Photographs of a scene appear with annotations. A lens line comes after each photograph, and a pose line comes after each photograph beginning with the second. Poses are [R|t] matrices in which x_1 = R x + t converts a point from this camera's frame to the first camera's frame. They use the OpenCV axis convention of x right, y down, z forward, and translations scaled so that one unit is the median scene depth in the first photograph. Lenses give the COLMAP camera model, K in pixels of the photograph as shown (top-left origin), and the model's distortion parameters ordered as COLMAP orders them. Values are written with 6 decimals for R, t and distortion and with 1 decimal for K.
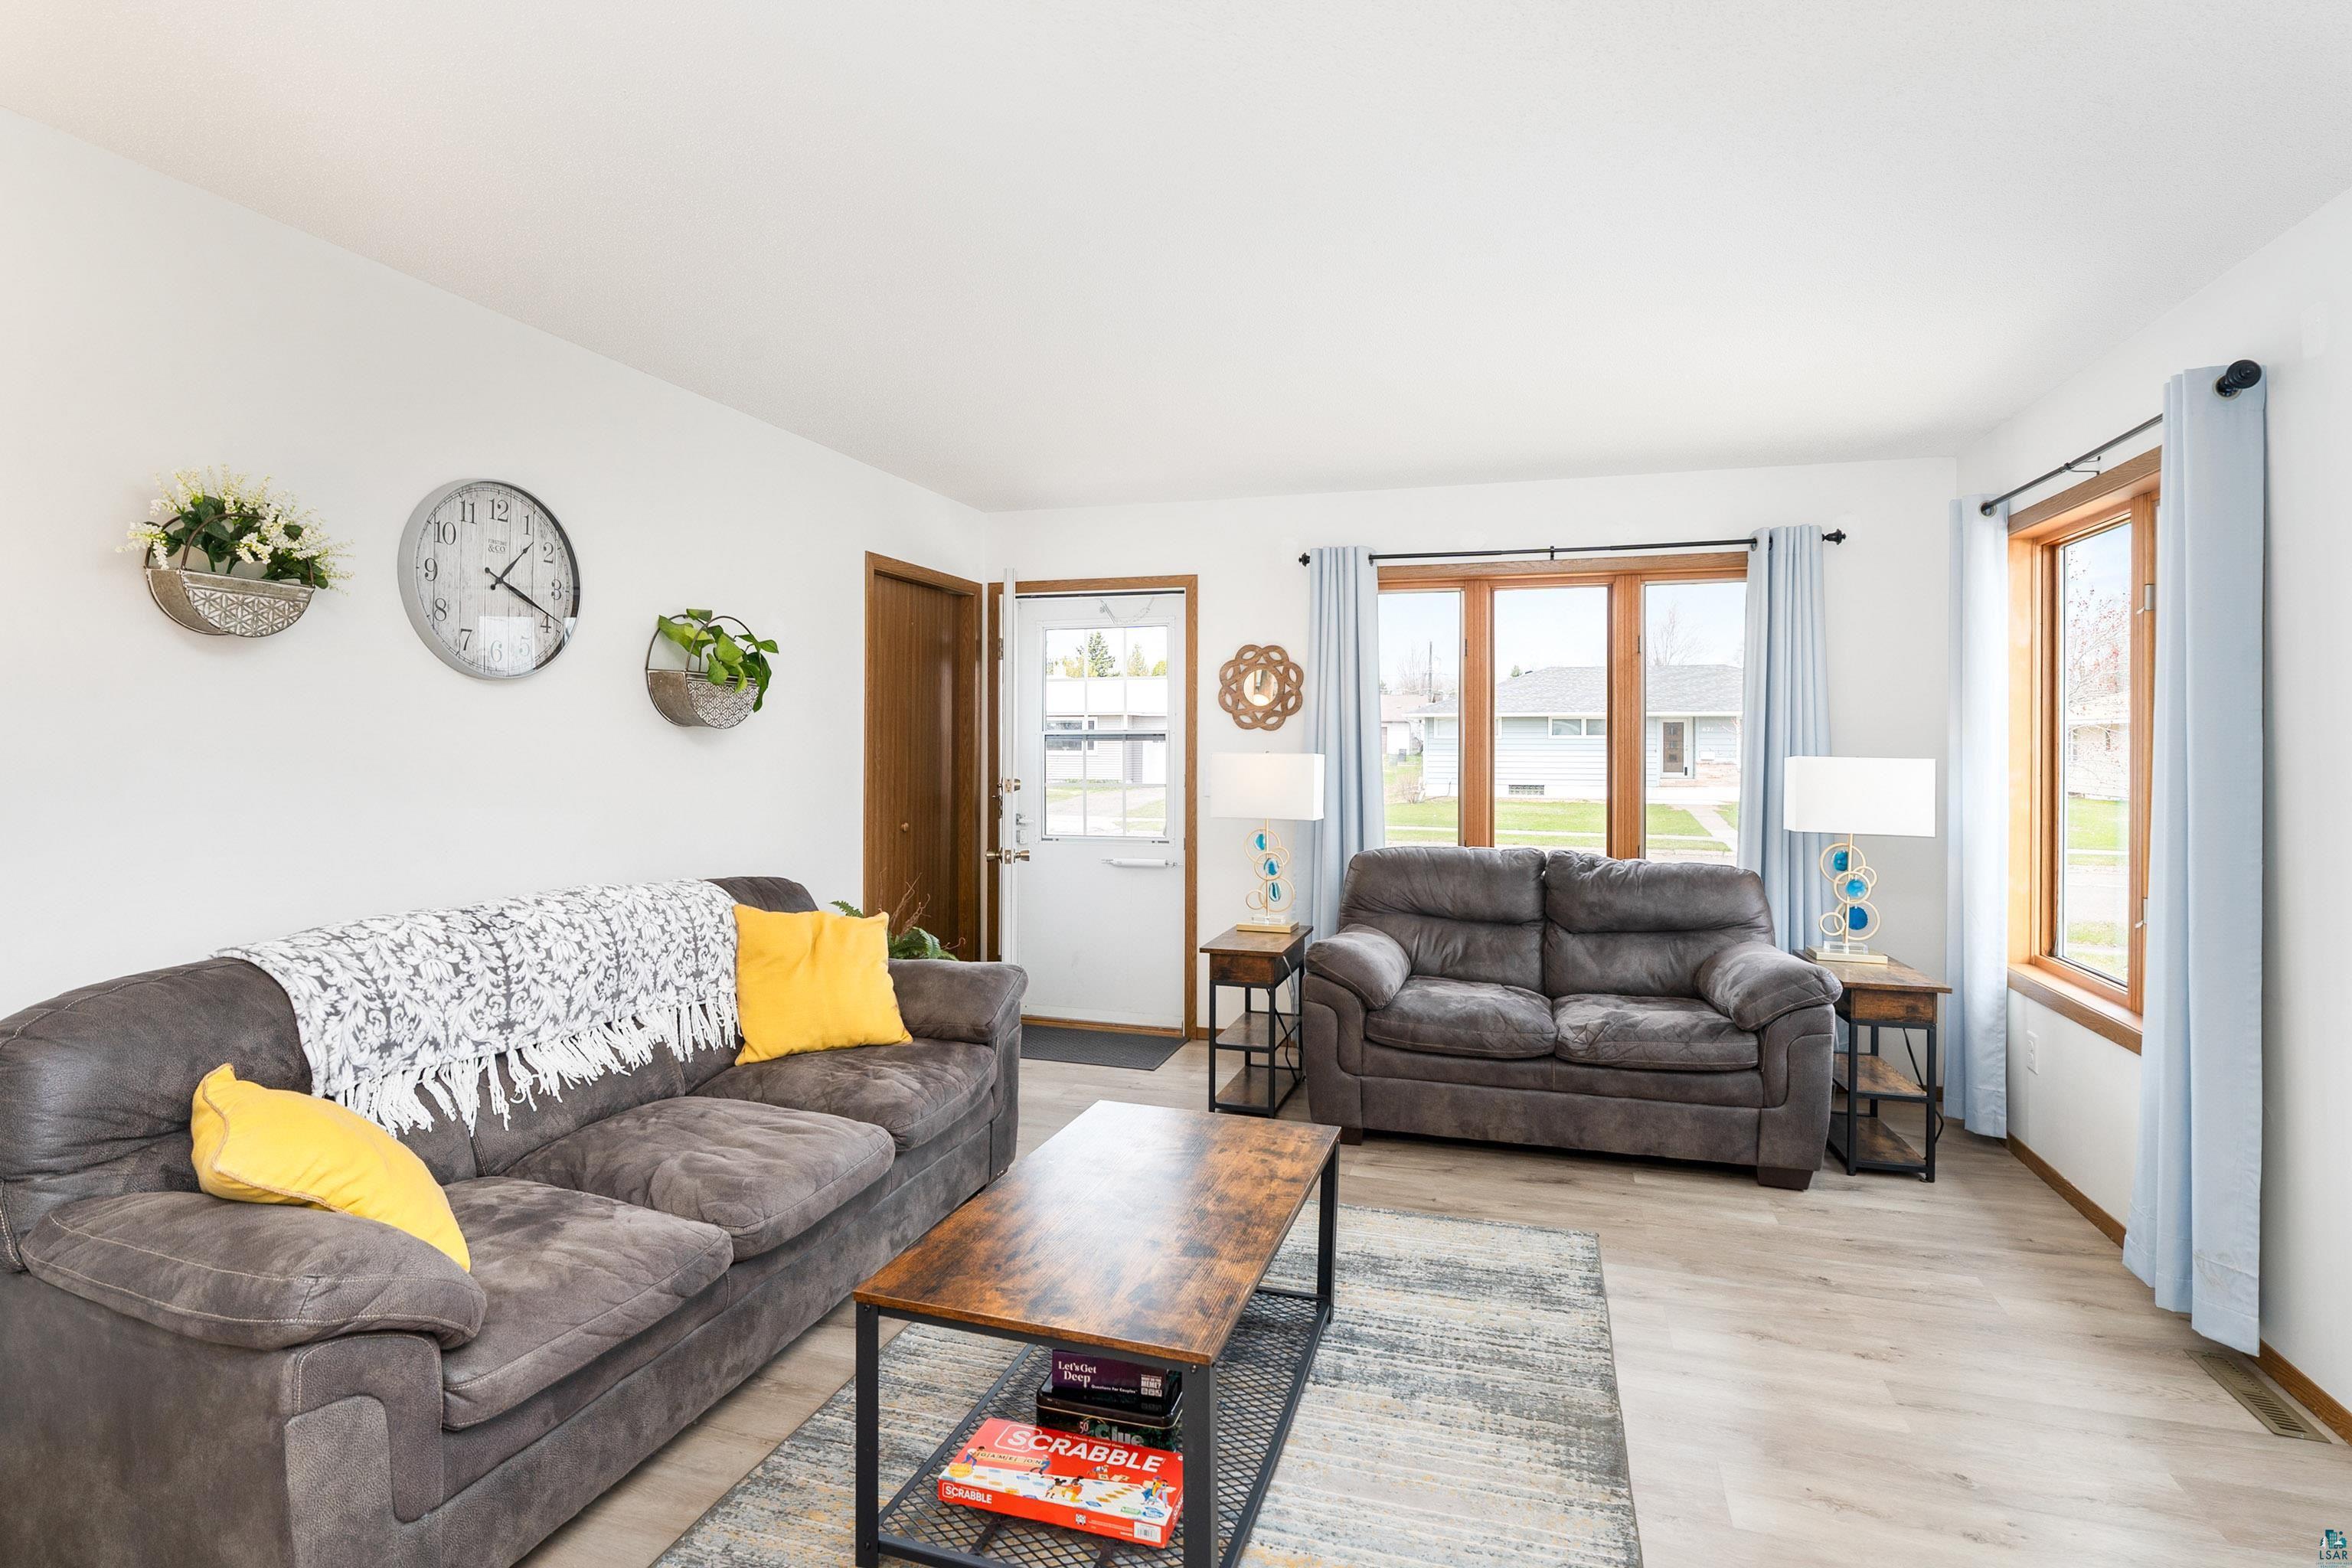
lens RADIAL K [[1128.8, 0, 1173.3], [0, 1128.8, 756.1], [0, 0, 1]] dist [-0.015864, -0.000208]
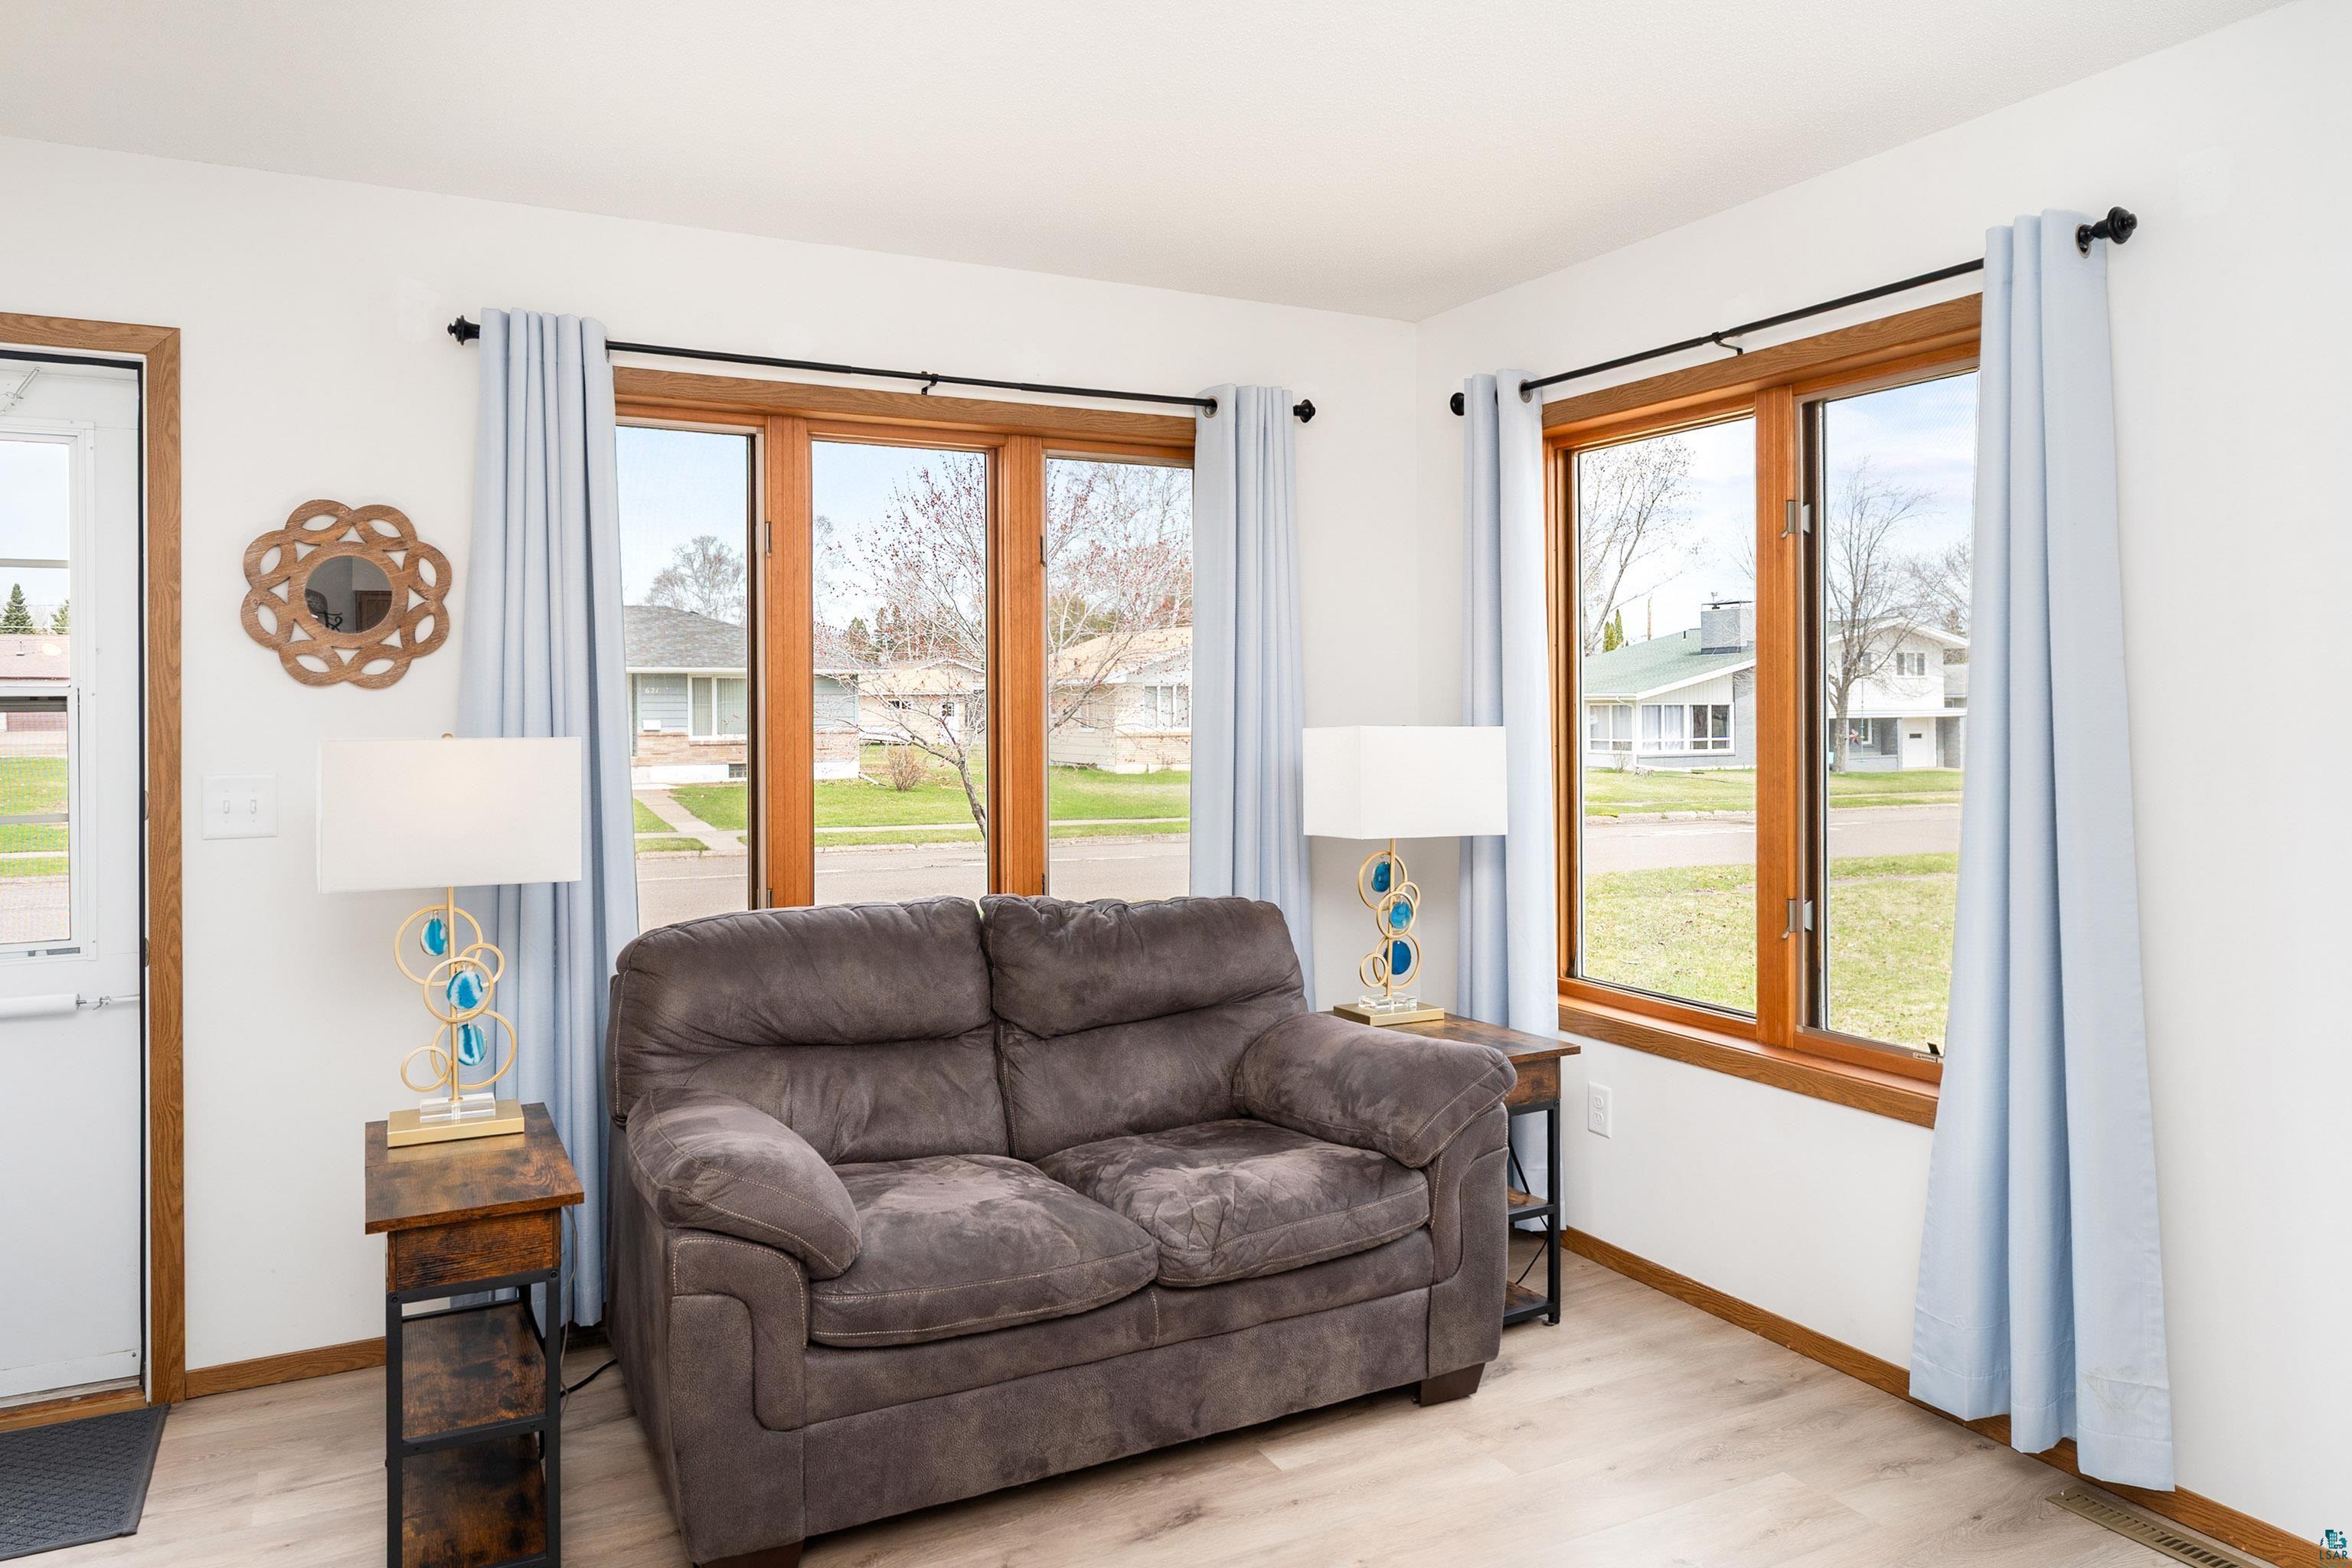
lens RADIAL K [[1546.6, 0, 1142.1], [0, 1546.6, 698.2], [0, 0, 1]] dist [0.005020, -0.005275]
pose [[0.711484, -0.003808, 0.702692, -0.174731], [0.016478, 0.999801, -0.011266, -0.007979], [-0.702509, 0.019594, 0.711405, 0.425263]]
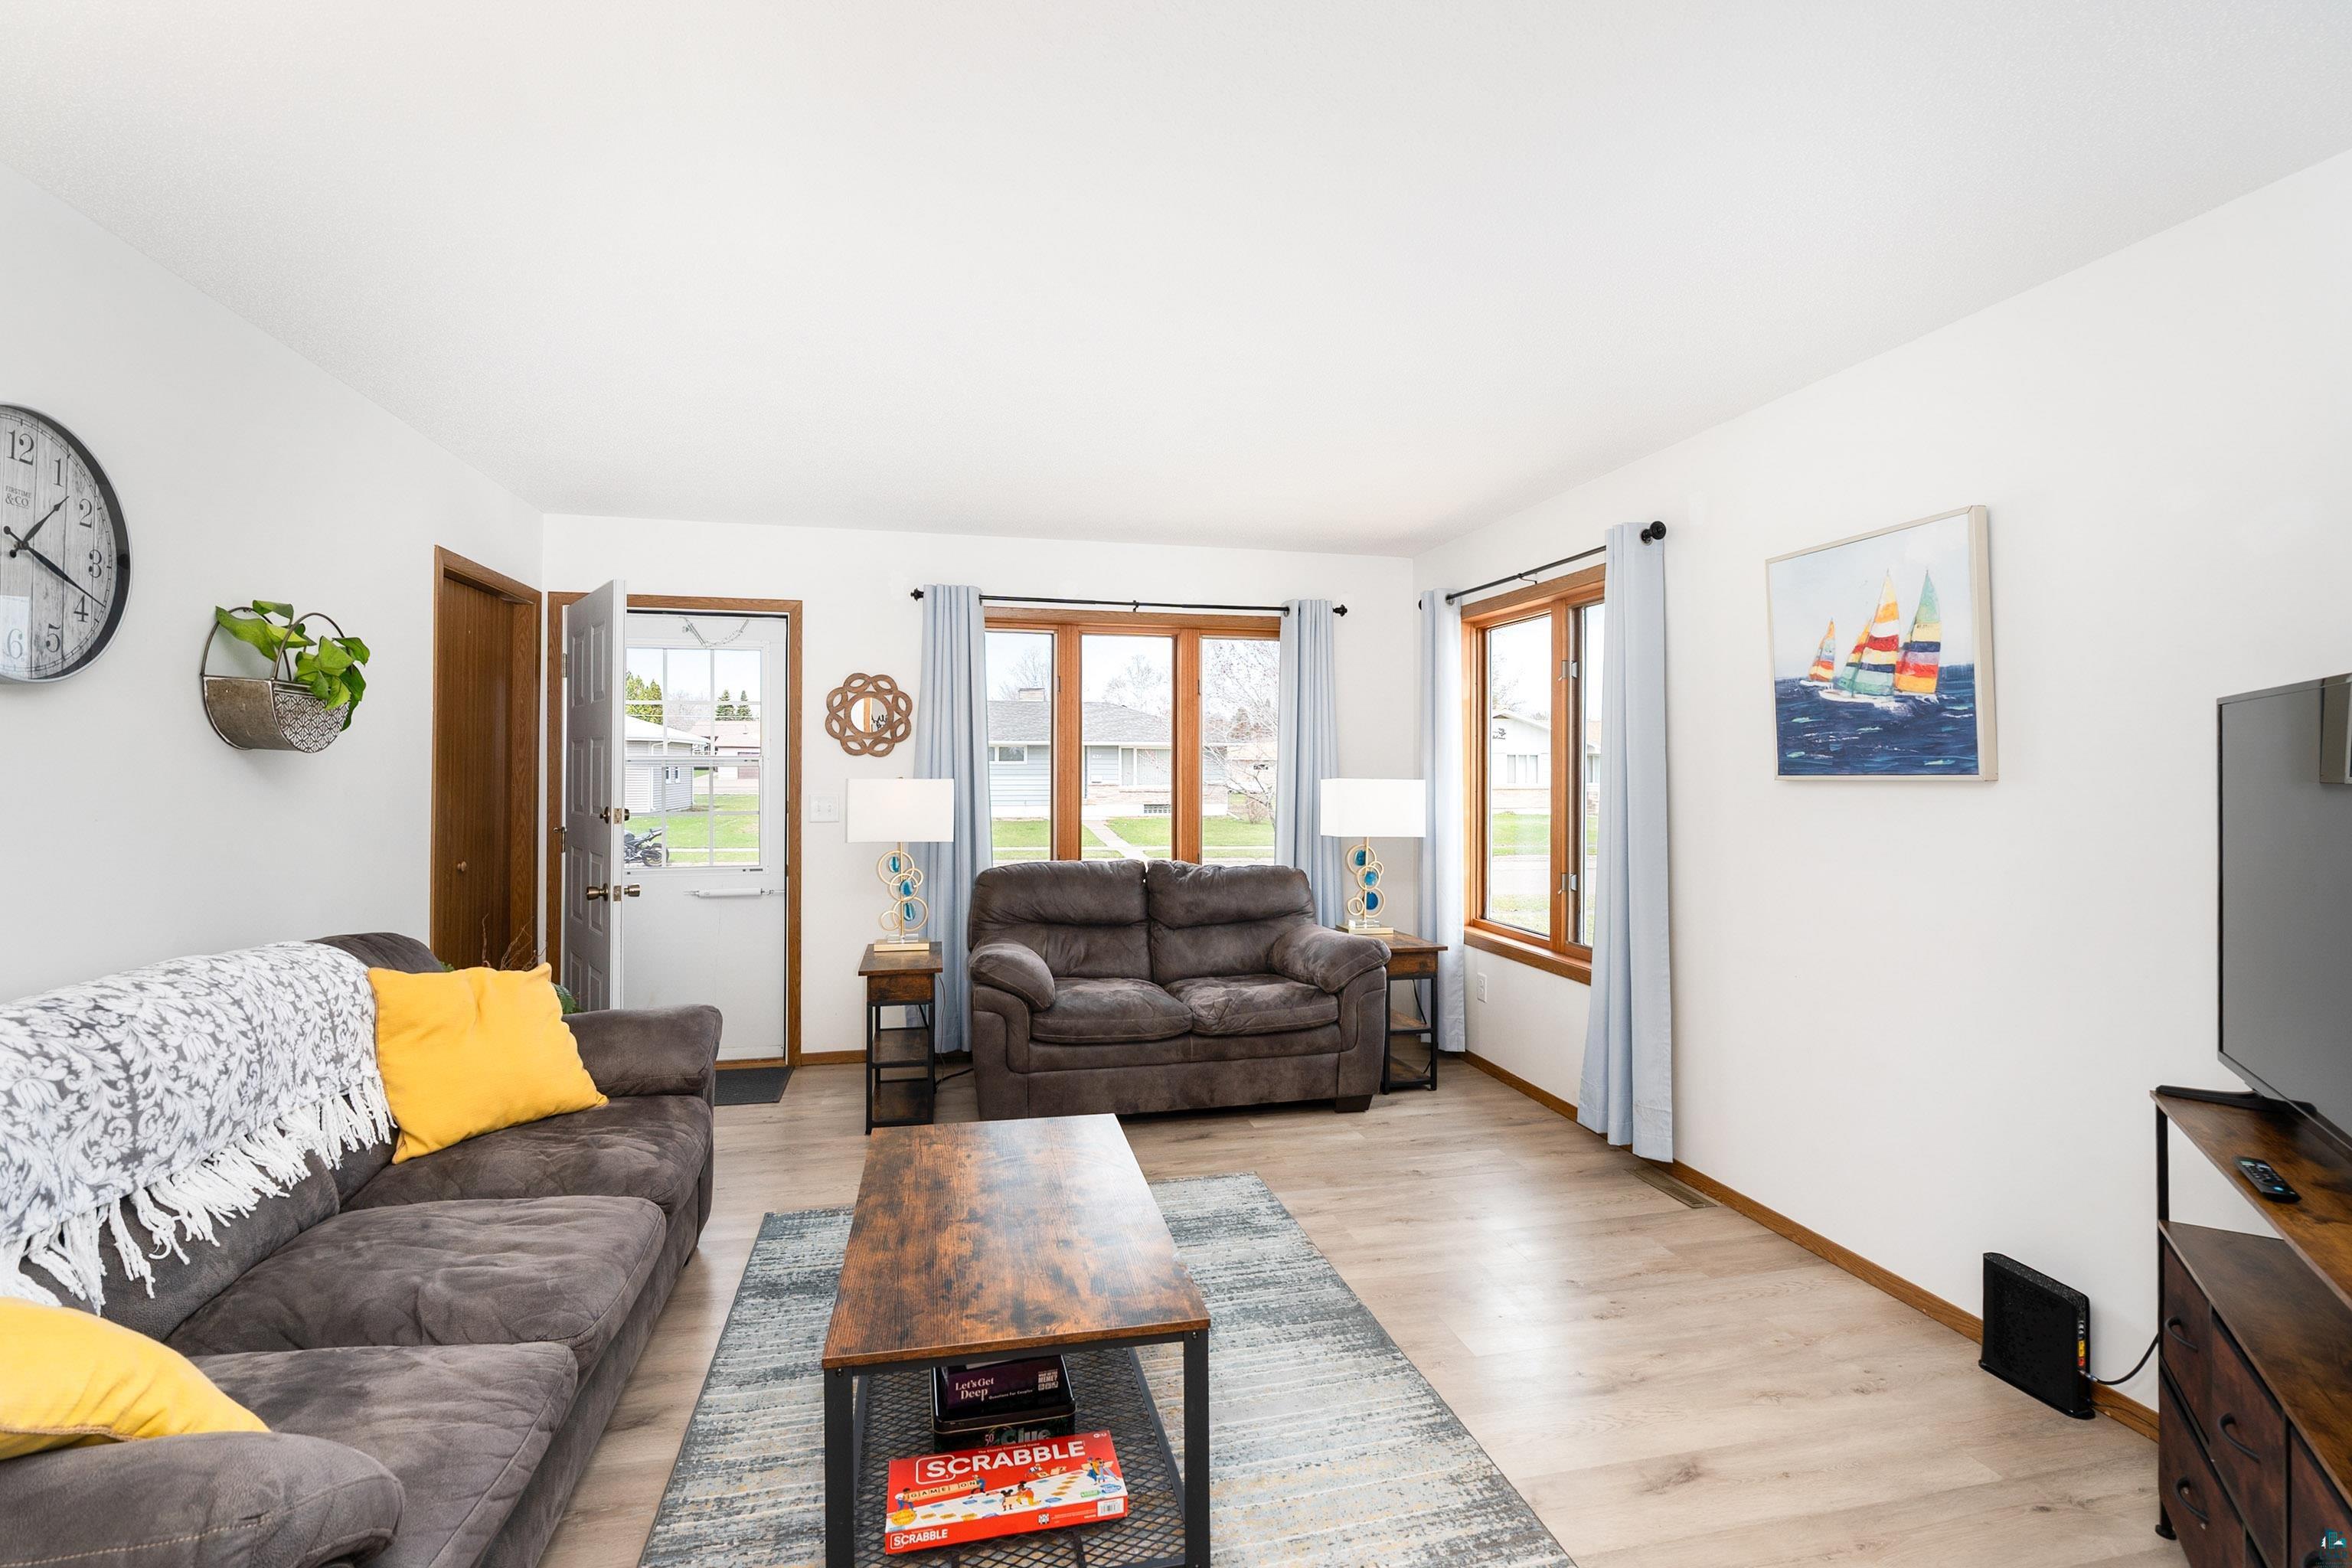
lens RADIAL K [[1071.6, 0, 1178.7], [0, 1071.6, 755.0], [0, 0, 1]] dist [-0.007689, 0.002340]
pose [[0.859517, 0.005348, 0.511078, -0.230061], [0.006042, 0.999769, -0.020623, -0.002865], [-0.511071, 0.020814, 0.859287, 0.027920]]
